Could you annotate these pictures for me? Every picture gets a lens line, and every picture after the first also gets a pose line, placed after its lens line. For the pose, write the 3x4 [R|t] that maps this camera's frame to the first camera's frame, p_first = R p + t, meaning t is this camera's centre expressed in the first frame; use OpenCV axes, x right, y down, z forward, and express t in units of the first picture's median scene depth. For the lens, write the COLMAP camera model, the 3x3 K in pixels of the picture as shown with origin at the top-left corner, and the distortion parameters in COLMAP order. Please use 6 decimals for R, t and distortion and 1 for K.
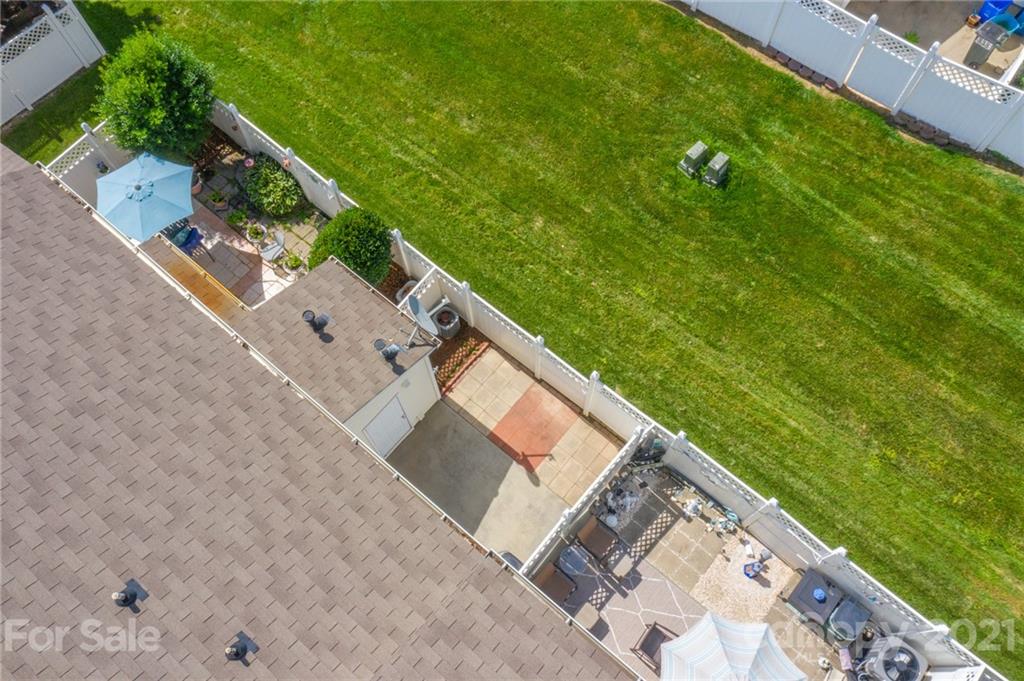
lens RADIAL K [[809.6, 0, 512.0], [0, 809.6, 340.5], [0, 0, 1]] dist [-0.009742, -0.009944]
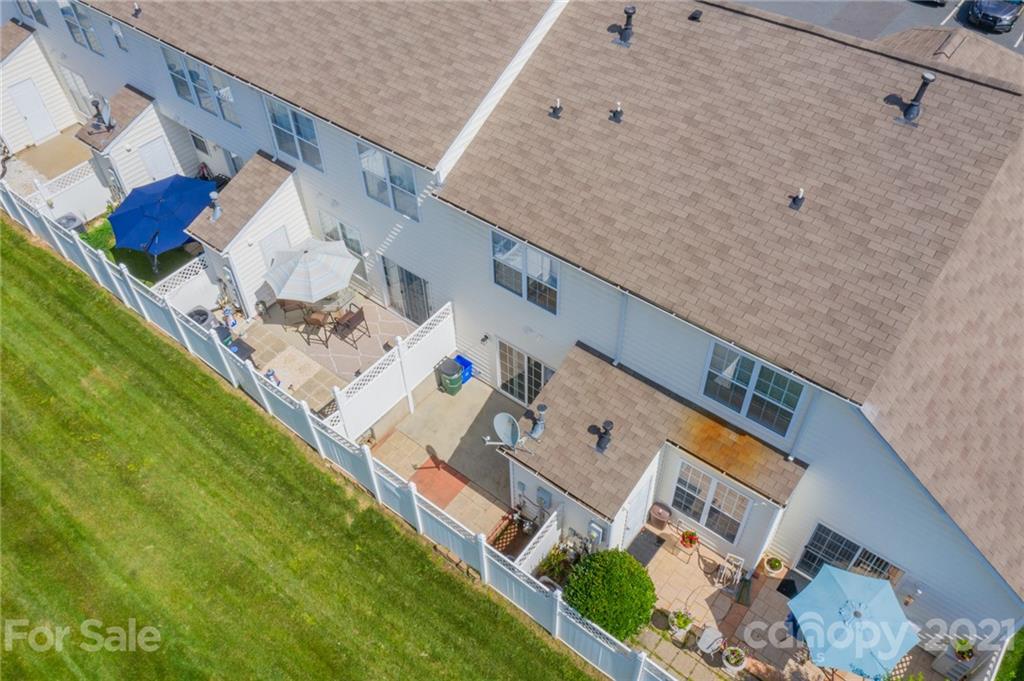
lens RADIAL K [[809.6, 0, 512.0], [0, 809.6, 340.5], [0, 0, 1]] dist [-0.009742, -0.009944]
pose [[-0.998706, 0.048767, 0.014452, -0.119628], [-0.006942, -0.412159, 0.911085, -0.865716], [0.050387, 0.909806, 0.411964, 0.358876]]
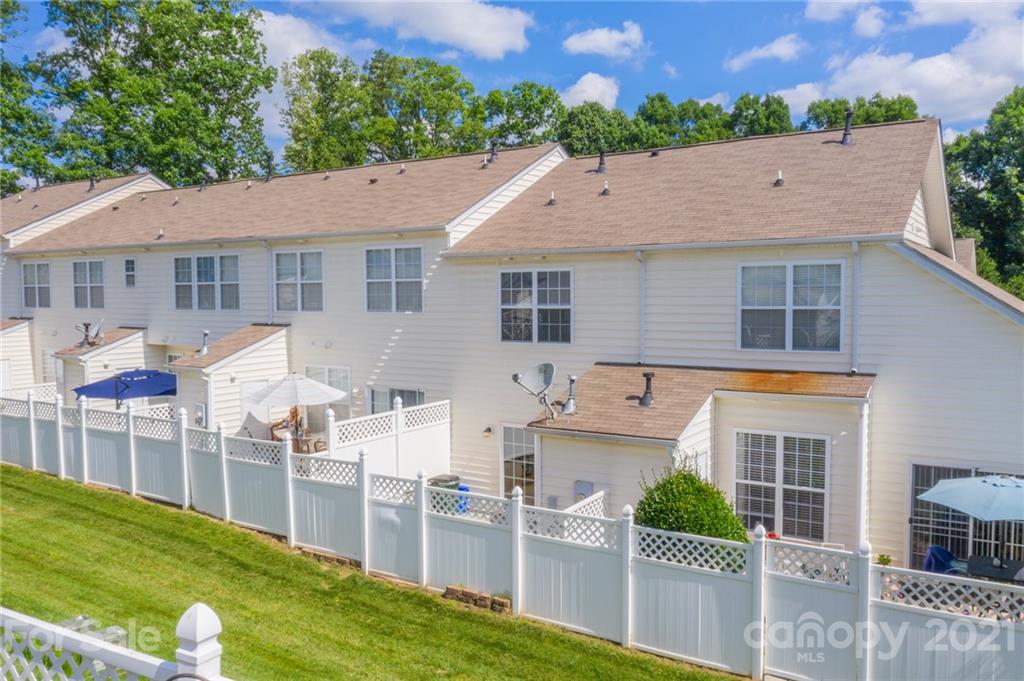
lens RADIAL K [[809.6, 0, 512.0], [0, 809.6, 340.5], [0, 0, 1]] dist [-0.009742, -0.009944]
pose [[-0.990334, 0.033244, -0.134660, 0.046401], [-0.115601, 0.338669, 0.933777, -0.838905], [0.076648, 0.940318, -0.331552, 1.090168]]
